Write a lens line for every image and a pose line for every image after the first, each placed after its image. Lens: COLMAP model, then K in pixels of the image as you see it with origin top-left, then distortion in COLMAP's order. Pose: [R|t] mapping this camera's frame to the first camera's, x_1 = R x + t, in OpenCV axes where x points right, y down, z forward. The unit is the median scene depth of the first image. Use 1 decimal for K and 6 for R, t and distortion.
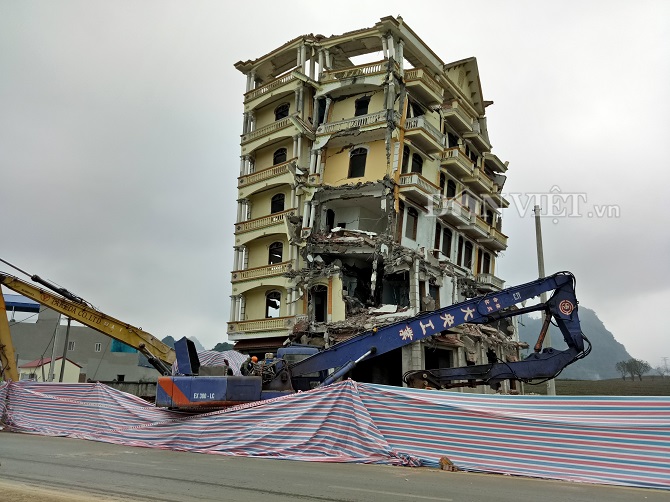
lens RADIAL K [[499.7, 0, 331.6], [0, 499.7, 251.2], [0, 0, 1]] dist [0.039000, -0.007624]
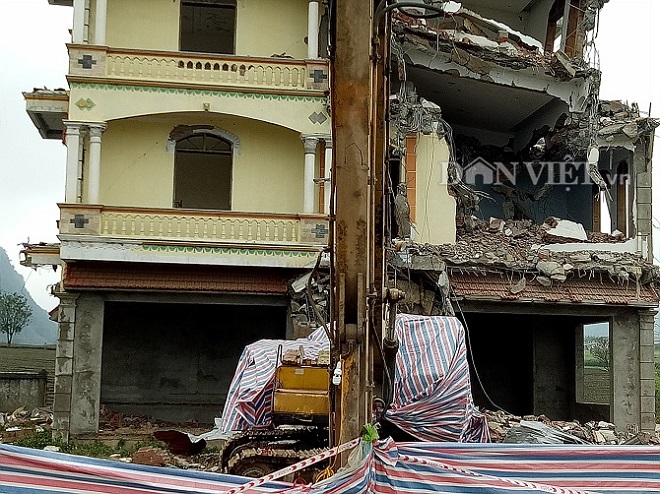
lens RADIAL K [[1111.2, 0, 326.0], [0, 1111.2, 248.9], [0, 0, 1]] dist [0.172235, -0.806793]
pose [[0.696213, 0.083720, 0.712936, -0.666682], [-0.204478, 0.975159, 0.085169, 0.085229], [-0.688096, -0.205076, 0.696037, 0.436093]]
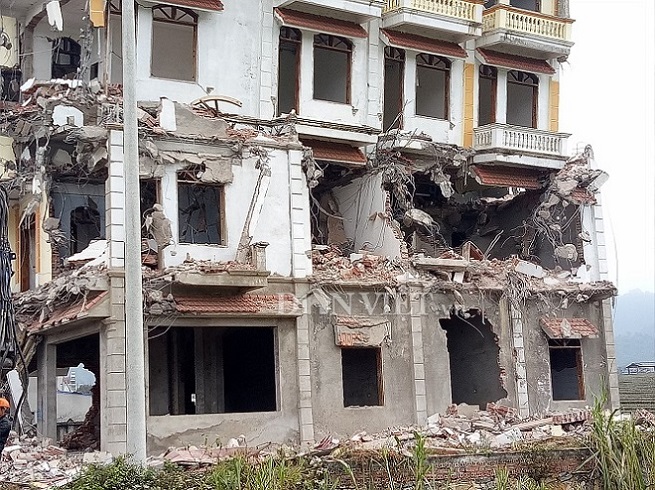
lens RADIAL K [[1102.8, 0, 323.5], [0, 1102.8, 246.9], [0, 0, 1]] dist [0.172235, -0.806793]
pose [[0.929783, -0.106274, -0.352434, 0.601837], [0.148203, 0.984467, 0.094127, 0.046230], [0.336956, -0.139749, 0.931091, 0.138957]]
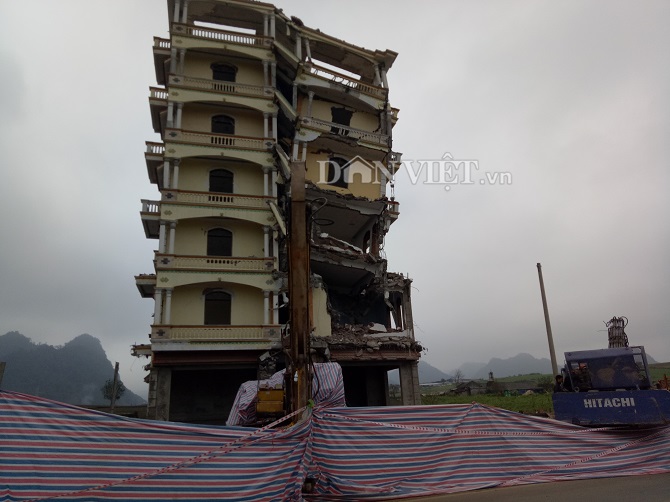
lens RADIAL K [[492.7, 0, 332.6], [0, 492.7, 249.9], [0, 0, 1]] dist [0.048671, -0.025444]
pose [[0.598349, 0.209436, 0.773379, -0.685978], [-0.163049, 0.976864, -0.138393, 0.106892], [-0.784471, -0.043291, 0.618653, 0.434427]]
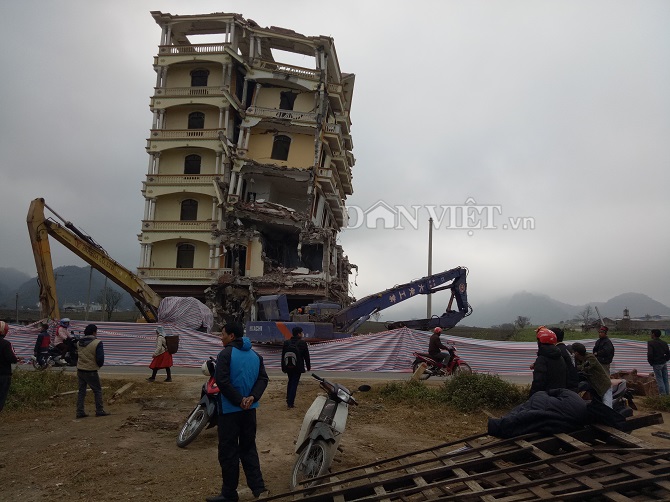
lens RADIAL K [[492.7, 0, 332.6], [0, 492.7, 249.9], [0, 0, 1]] dist [0.048671, -0.025444]
pose [[0.857374, 0.097524, 0.505369, -0.438407], [-0.152643, 0.985890, 0.068711, -0.035881], [-0.491538, -0.136052, 0.860163, -0.125549]]
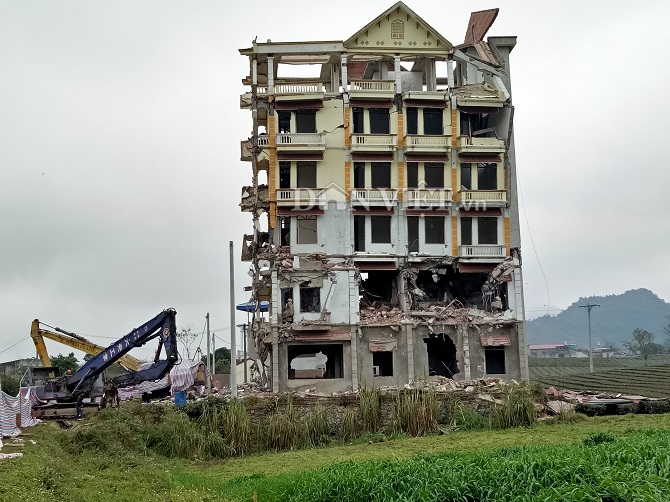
lens RADIAL K [[1128.1, 0, 330.9], [0, 1128.1, 252.9], [0, 0, 1]] dist [0.172235, -0.806793]
pose [[0.645371, -0.128064, -0.753058, 1.998746], [0.235290, 0.971240, 0.036476, -0.081249], [0.726729, -0.200728, 0.656942, -0.538157]]
